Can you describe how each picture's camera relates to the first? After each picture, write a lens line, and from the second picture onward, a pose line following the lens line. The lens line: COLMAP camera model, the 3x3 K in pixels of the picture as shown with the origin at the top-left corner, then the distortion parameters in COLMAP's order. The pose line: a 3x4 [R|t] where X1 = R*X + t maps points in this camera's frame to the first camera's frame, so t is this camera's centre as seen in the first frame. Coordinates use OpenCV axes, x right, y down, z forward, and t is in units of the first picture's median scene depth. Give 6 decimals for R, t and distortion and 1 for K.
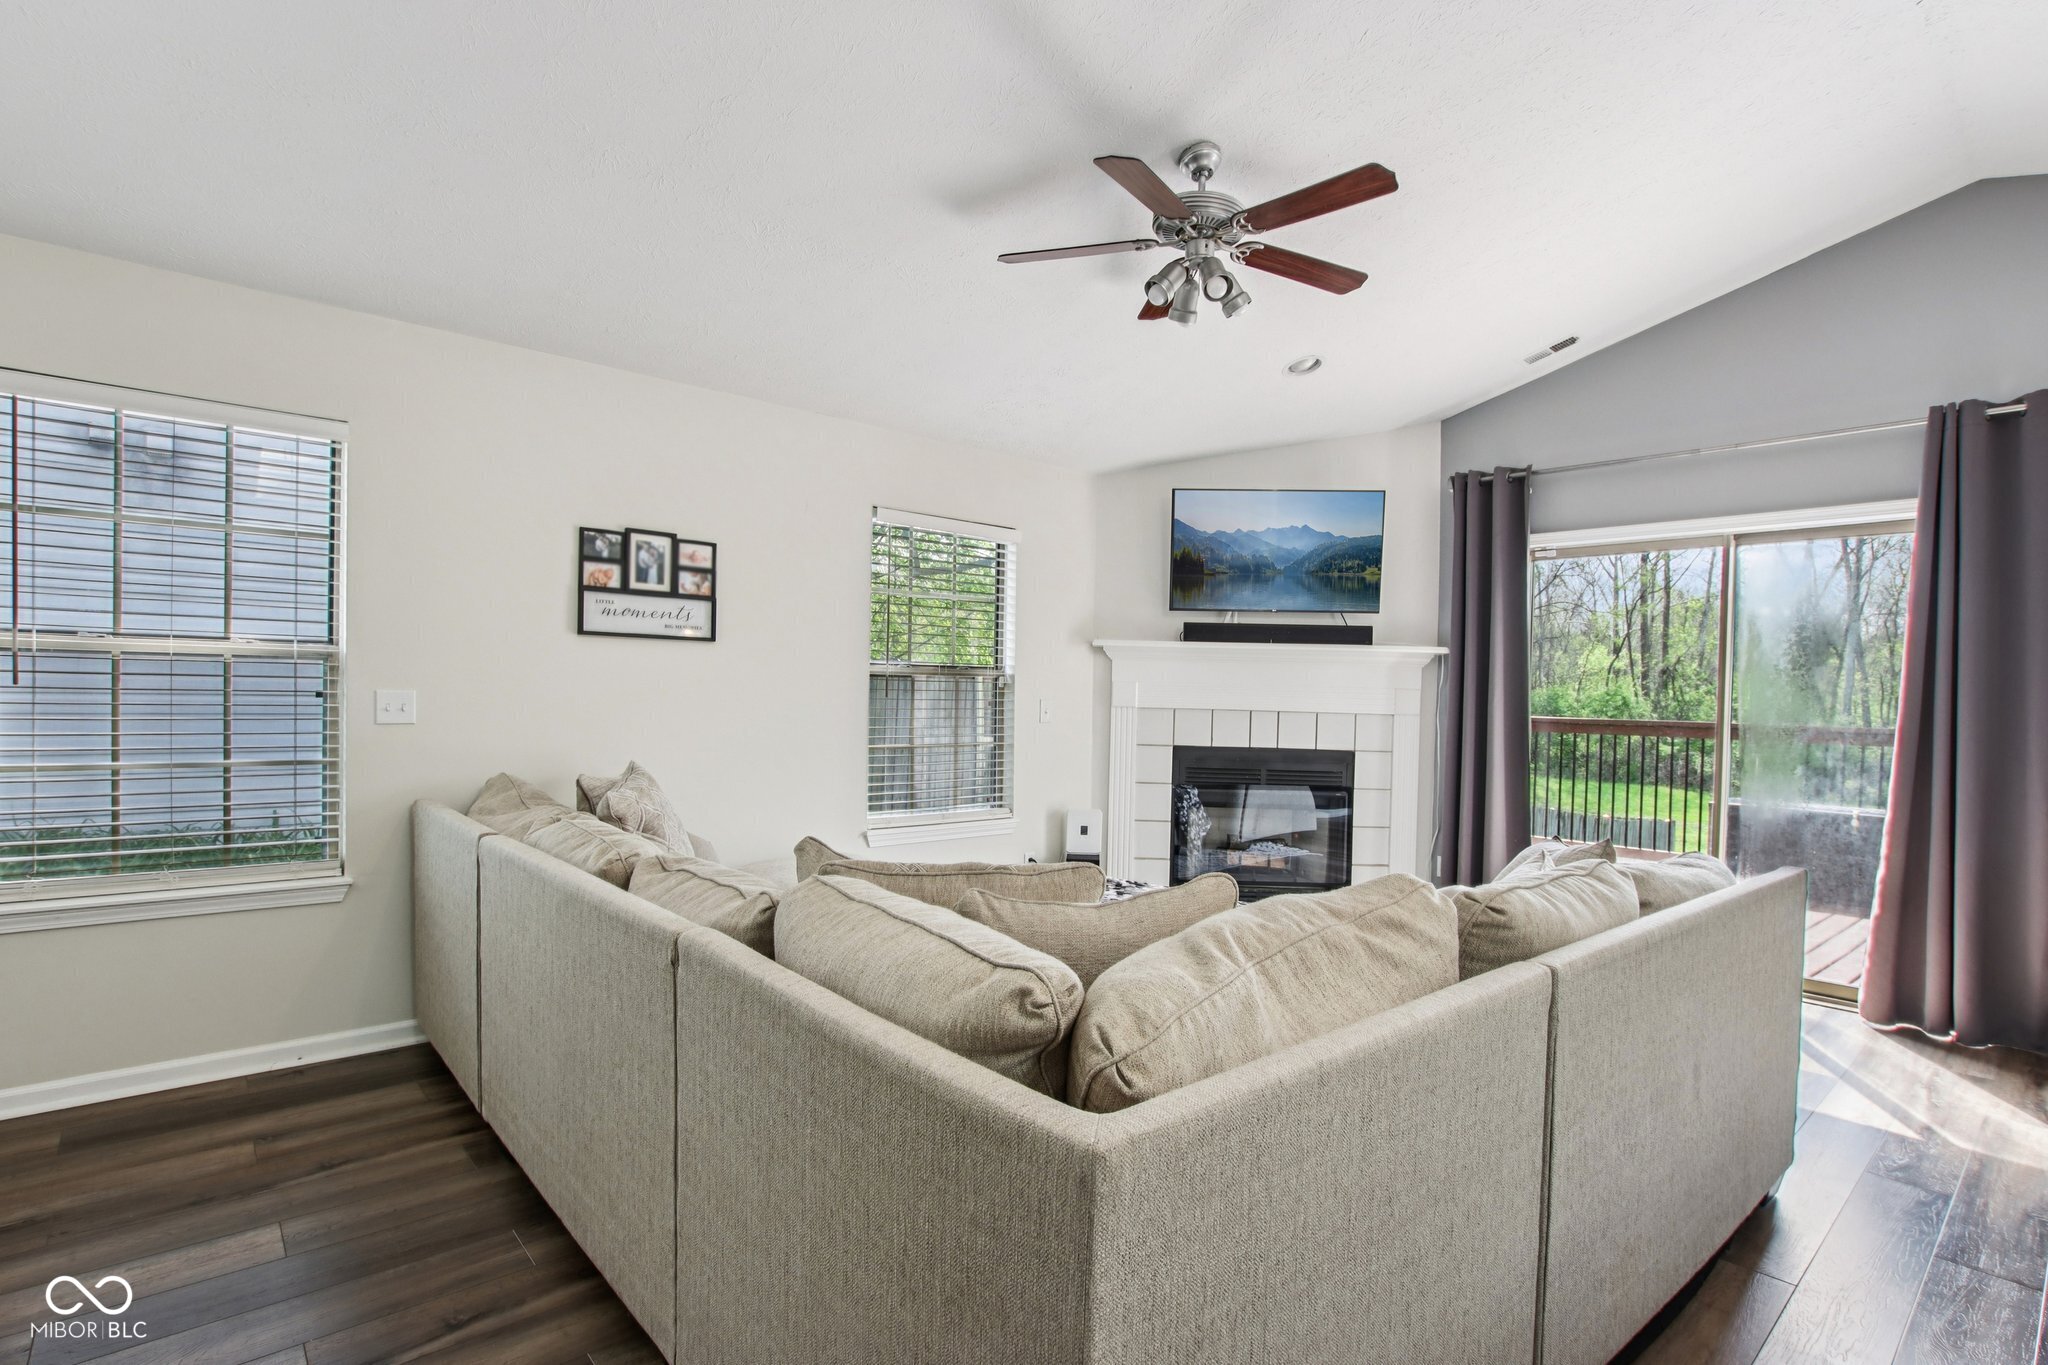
lens RADIAL K [[987.8, 0, 1027.7], [0, 987.8, 717.7], [0, 0, 1]] dist [-0.049616, 0.015100]
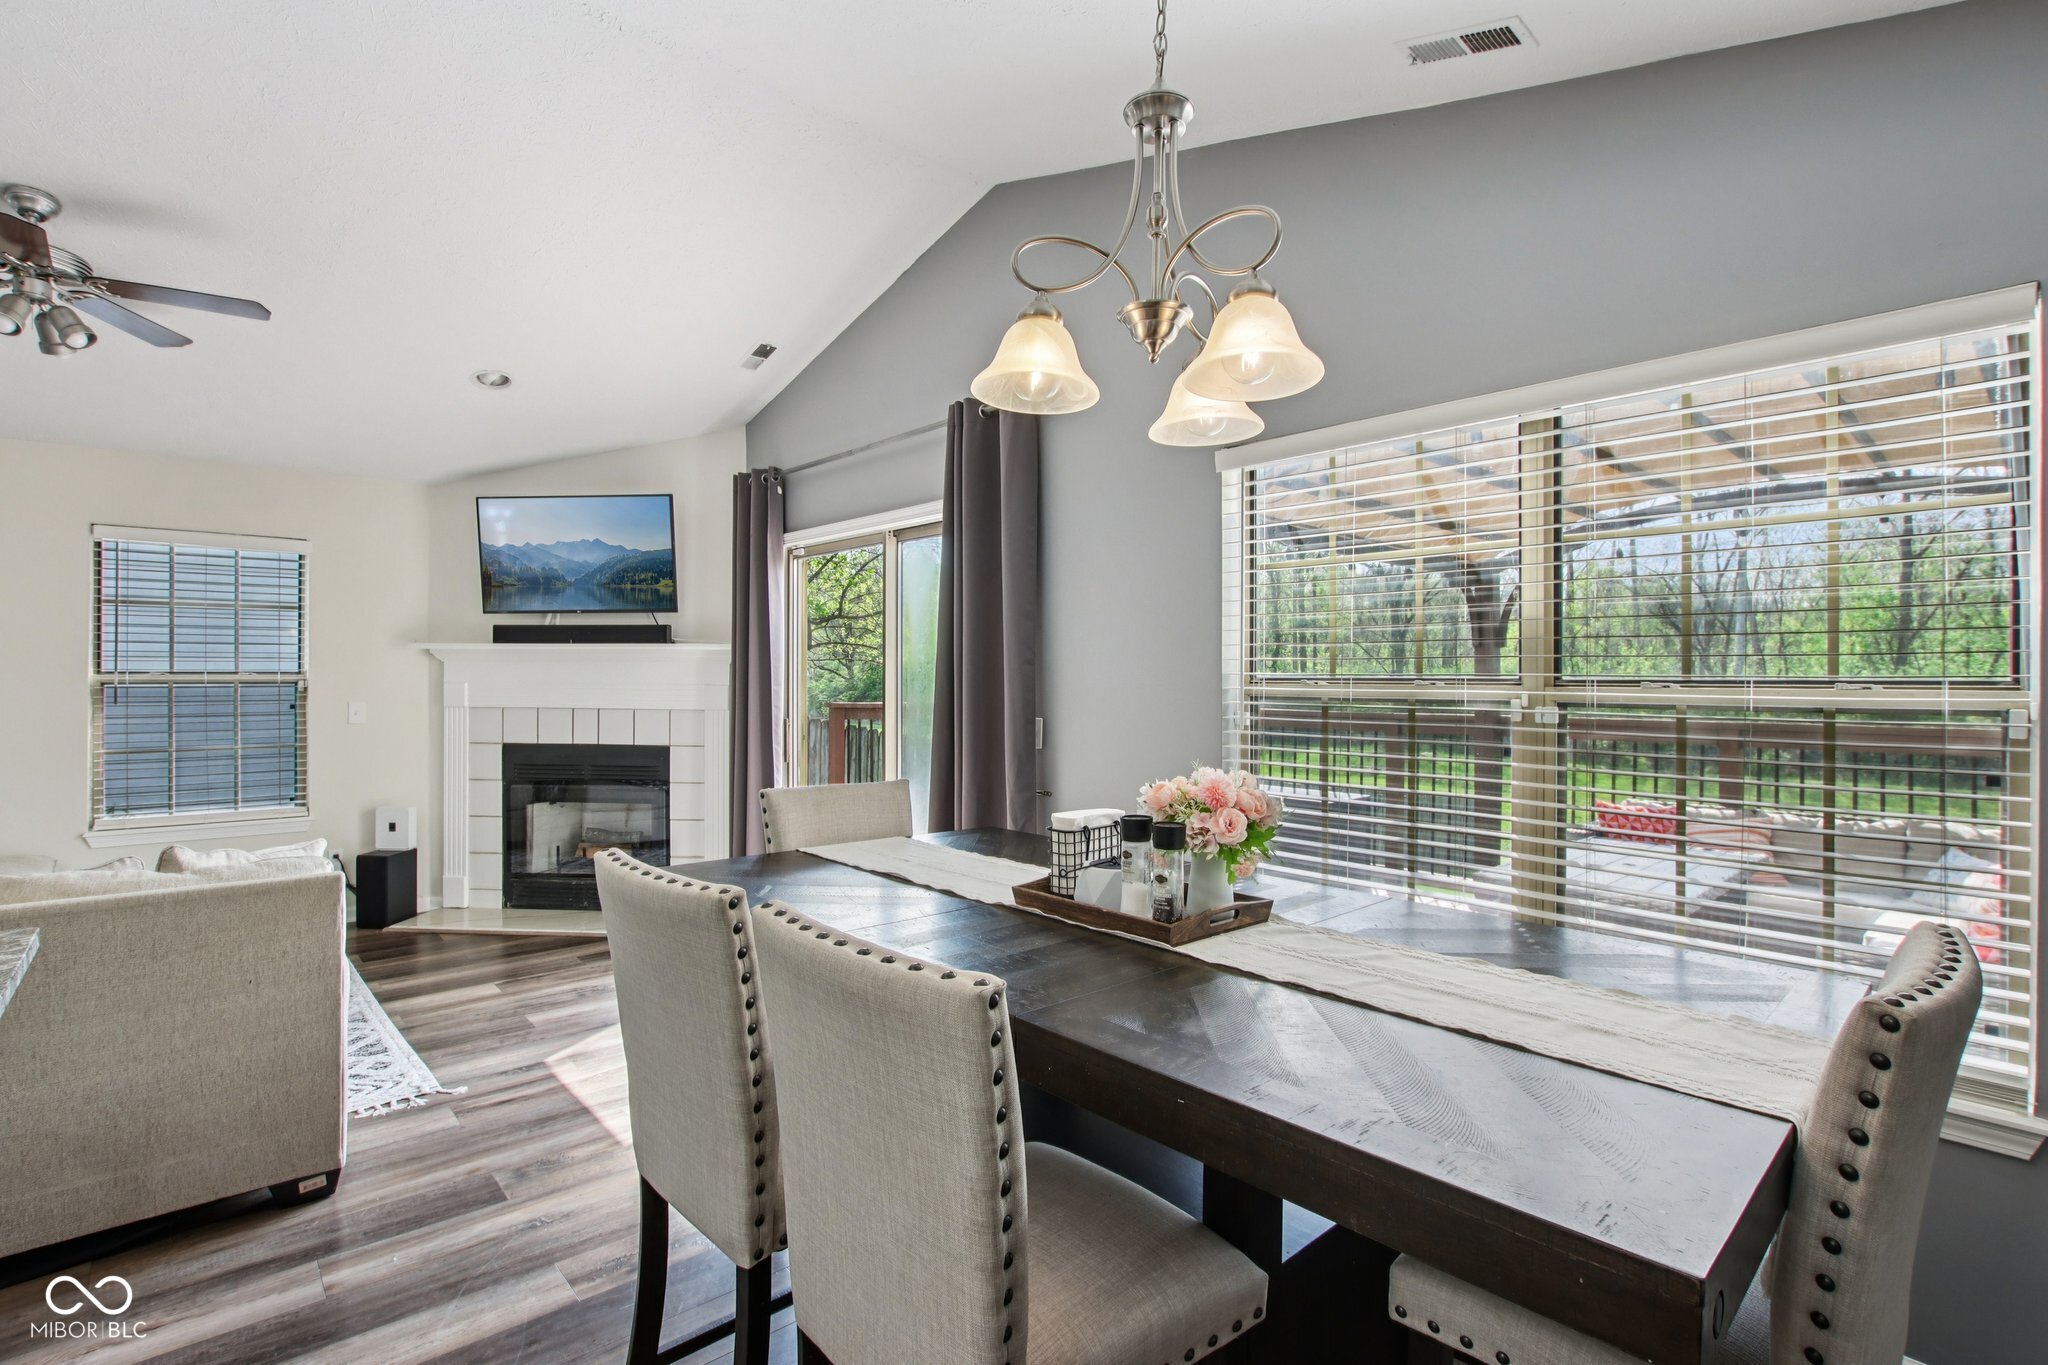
lens RADIAL K [[964.1, 0, 1019.3], [0, 964.1, 674.1], [0, 0, 1]] dist [-0.017226, 0.001232]
pose [[0.999853, -0.016901, 0.002999, 0.954000], [0.016979, 0.999460, -0.028135, -0.009588], [-0.002522, 0.028181, 0.999600, -0.016394]]
